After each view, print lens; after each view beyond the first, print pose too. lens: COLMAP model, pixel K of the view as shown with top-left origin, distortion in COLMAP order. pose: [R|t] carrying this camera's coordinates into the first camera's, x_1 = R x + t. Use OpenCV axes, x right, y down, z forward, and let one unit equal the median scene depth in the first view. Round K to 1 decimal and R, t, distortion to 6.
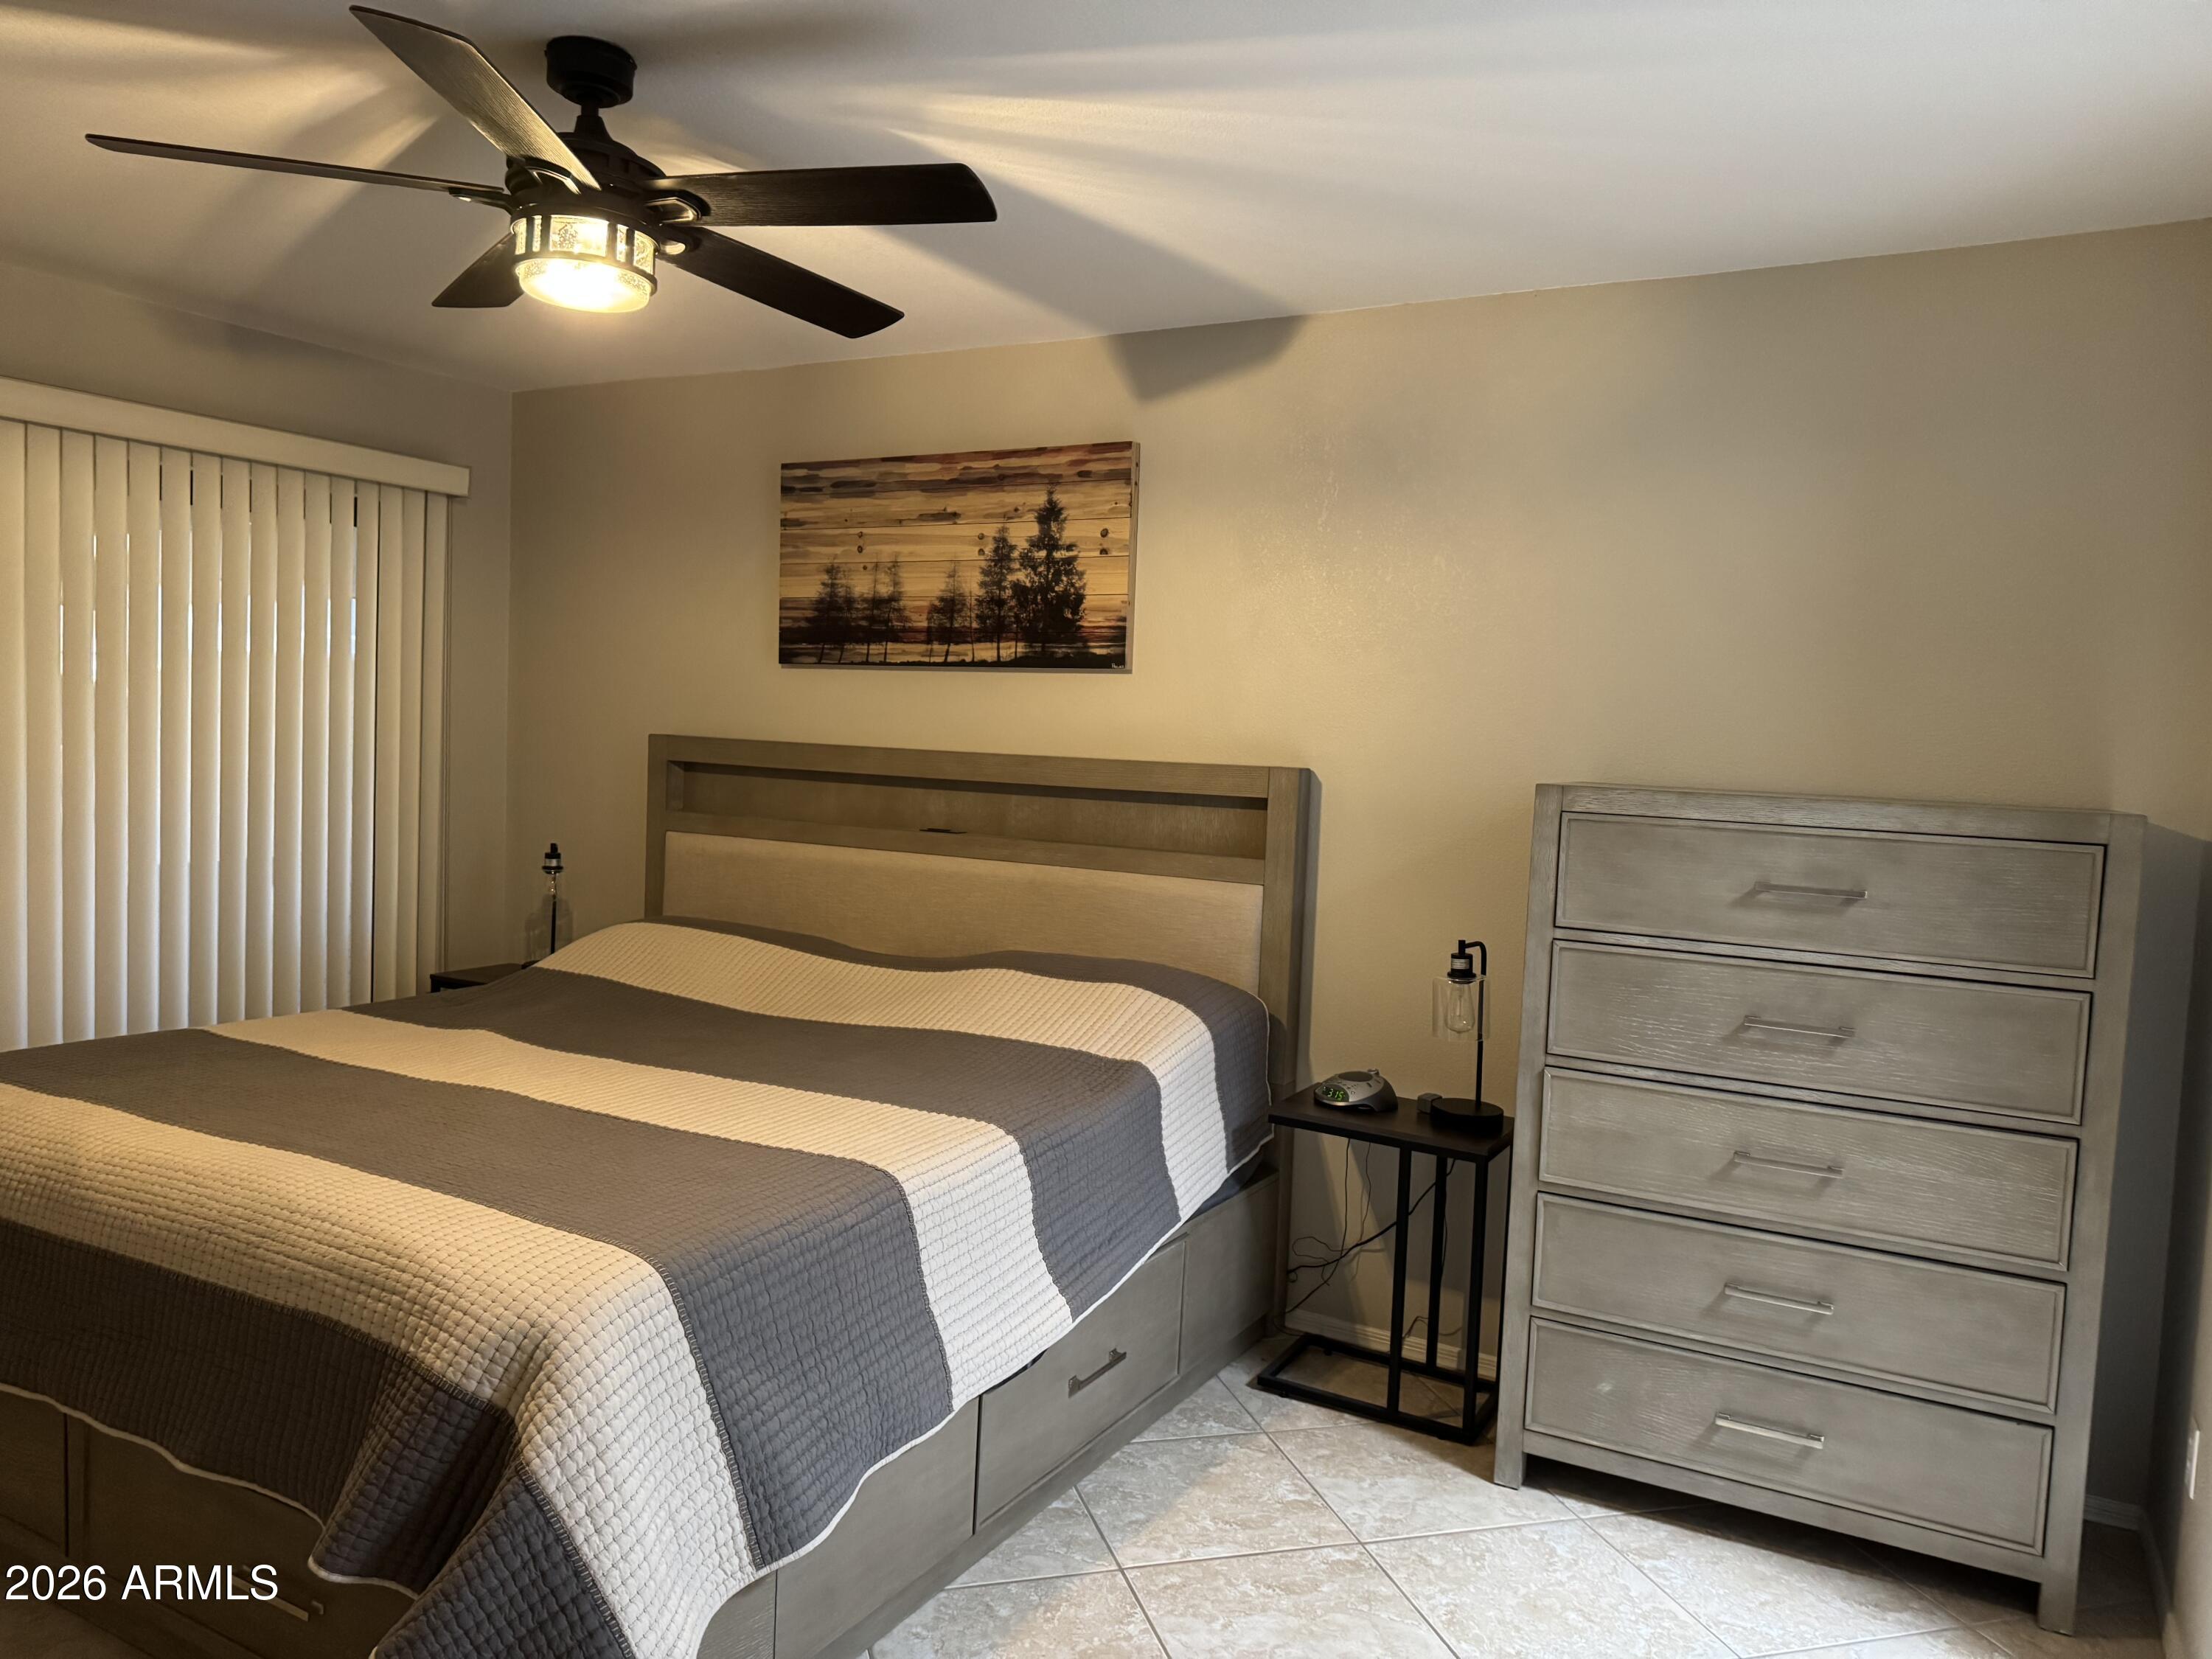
lens RADIAL K [[1544.9, 0, 1124.5], [0, 1544.9, 834.3], [0, 0, 1]] dist [0.063357, -0.080686]
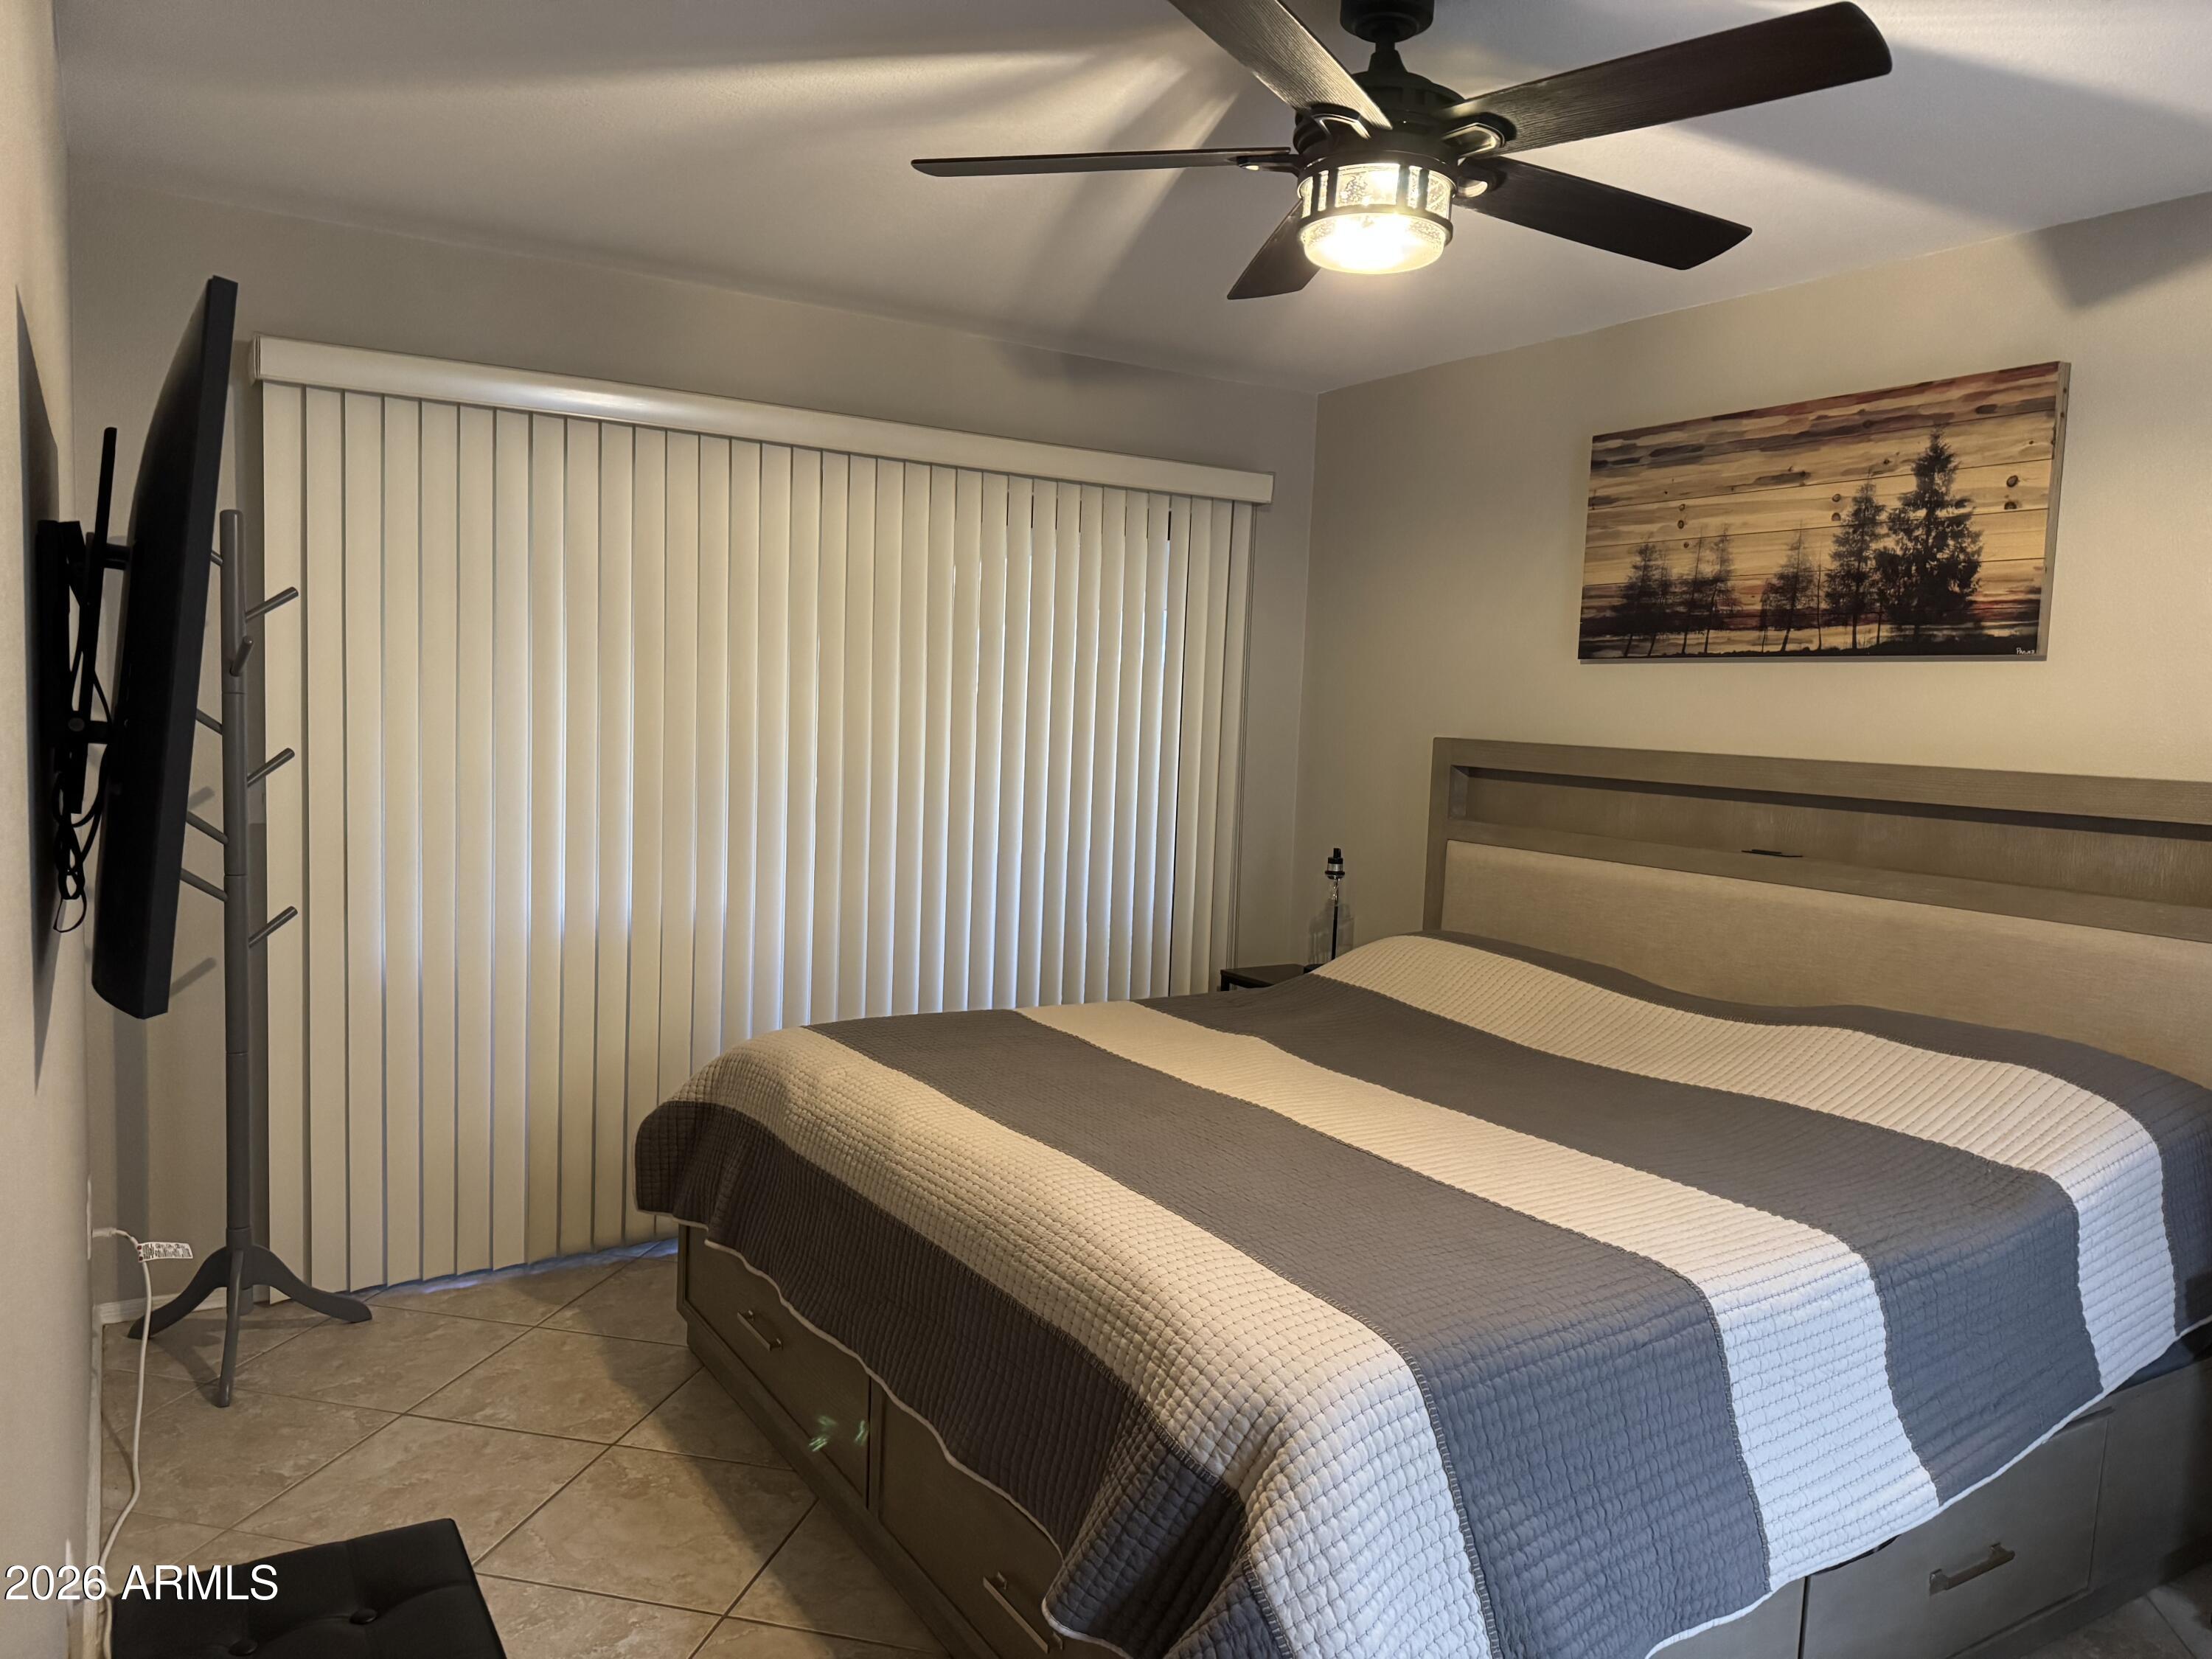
lens RADIAL K [[1544.9, 0, 1095.8], [0, 1544.9, 819.2], [0, 0, 1]] dist [0.063357, -0.080686]
pose [[0.867203, 0.031162, -0.496978, -0.021901], [-0.035724, 0.999362, 0.000325, -0.011038], [0.496671, 0.017472, 0.867763, 0.118187]]
